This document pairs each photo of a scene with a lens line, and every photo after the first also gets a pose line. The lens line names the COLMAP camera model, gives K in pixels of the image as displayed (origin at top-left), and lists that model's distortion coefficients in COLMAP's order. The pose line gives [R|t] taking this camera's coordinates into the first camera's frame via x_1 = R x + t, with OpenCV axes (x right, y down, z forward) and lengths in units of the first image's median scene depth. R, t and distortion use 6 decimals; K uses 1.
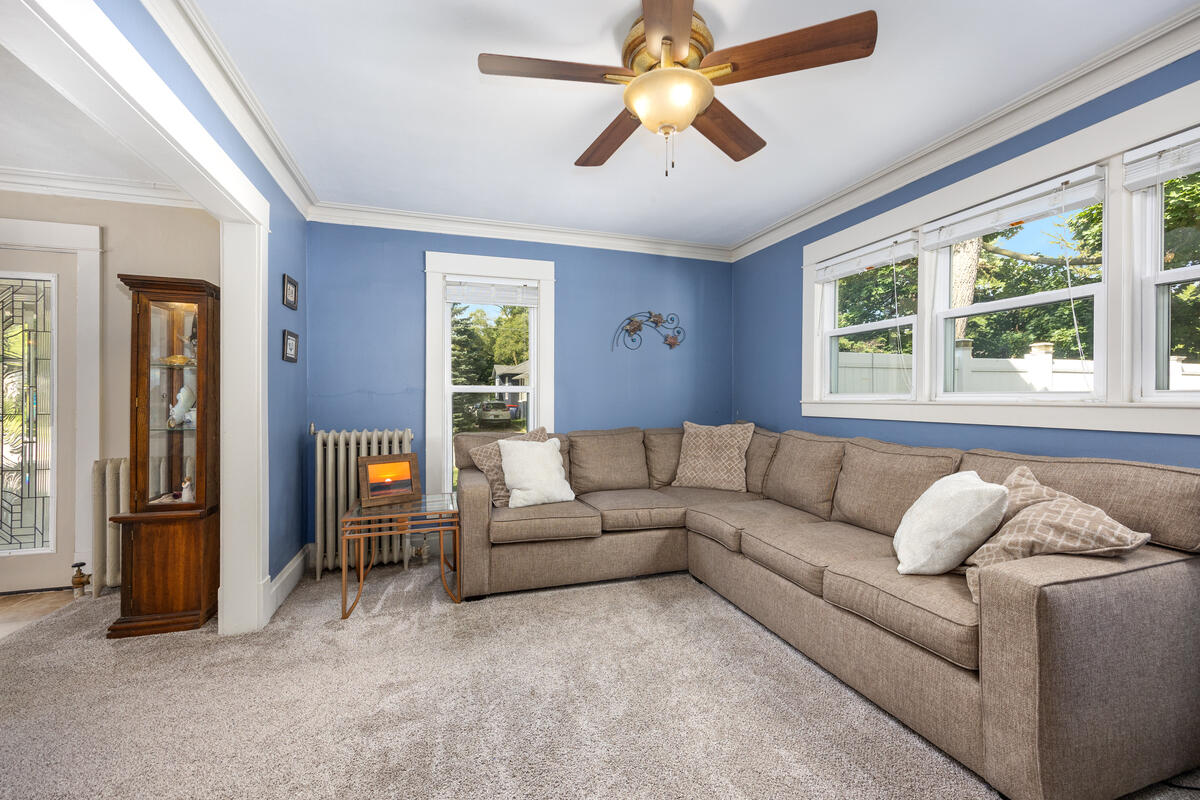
lens RADIAL K [[493.2, 0, 601.3], [0, 493.2, 397.7], [0, 0, 1]] dist [-0.000921, 0.000219]
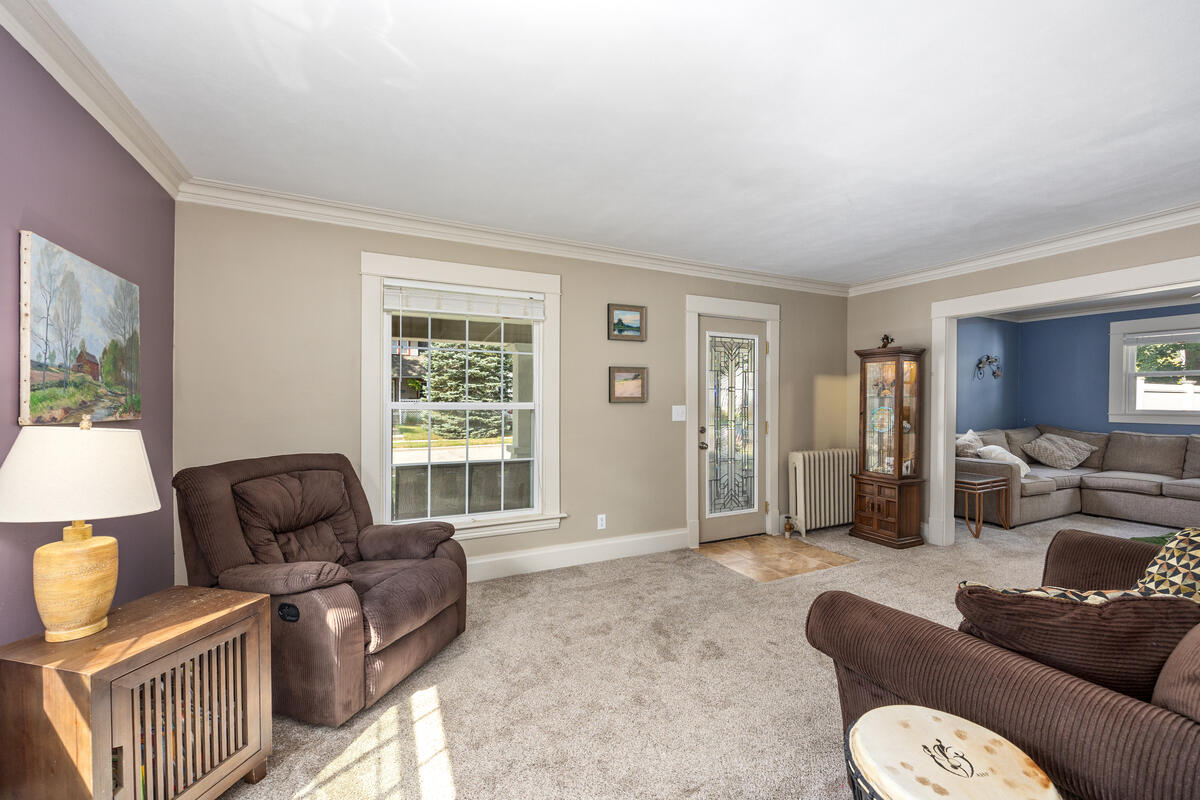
lens RADIAL K [[493.2, 0, 601.8], [0, 493.2, 402.3], [0, 0, 1]] dist [-0.000921, 0.000219]
pose [[0.989759, 0.000605, 0.142748, -1.555722], [0.000360, 0.999977, -0.006741, -0.021481], [-0.142749, 0.006723, 0.989736, -0.419079]]
